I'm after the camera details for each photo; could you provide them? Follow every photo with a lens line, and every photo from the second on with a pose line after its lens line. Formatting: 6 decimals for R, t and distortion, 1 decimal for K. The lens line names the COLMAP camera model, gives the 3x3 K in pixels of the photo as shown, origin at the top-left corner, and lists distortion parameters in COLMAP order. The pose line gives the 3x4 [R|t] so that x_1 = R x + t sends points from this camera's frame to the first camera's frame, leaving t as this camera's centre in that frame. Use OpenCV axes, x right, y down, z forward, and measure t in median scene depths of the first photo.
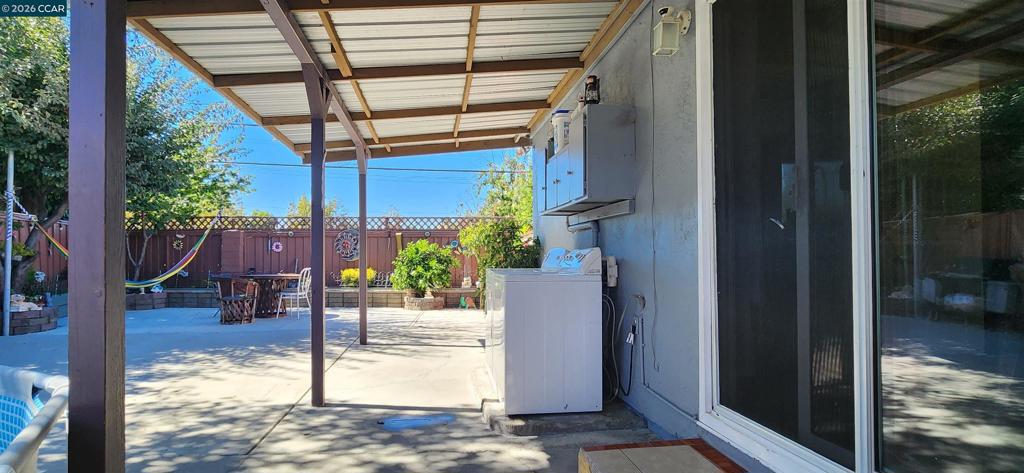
lens RADIAL K [[548.1, 0, 504.2], [0, 548.1, 244.5], [0, 0, 1]] dist [0.002288, 0.000661]
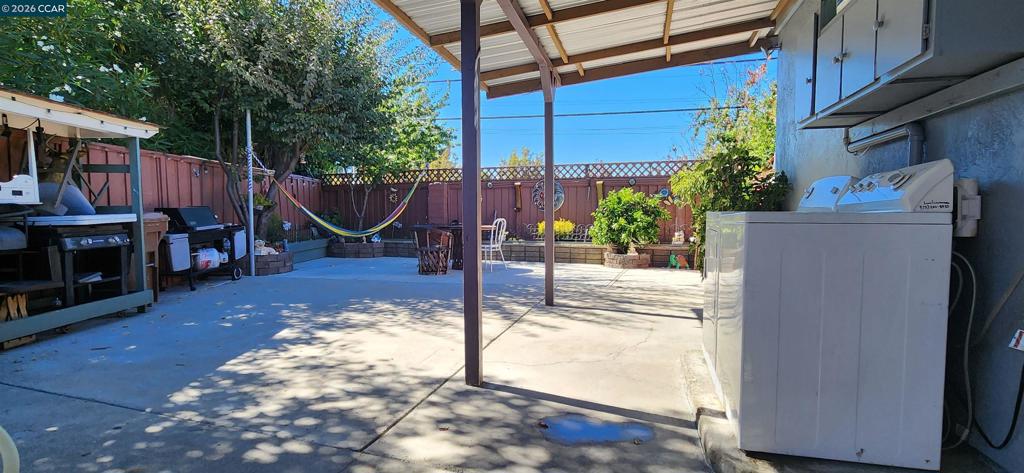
lens RADIAL K [[548.1, 0, 504.2], [0, 548.1, 244.5], [0, 0, 1]] dist [0.002288, 0.000661]
pose [[0.929470, 0.023425, -0.368152, -0.008060], [0.004974, 0.997095, 0.076001, 0.016858], [0.368863, -0.072472, 0.926654, 0.142373]]
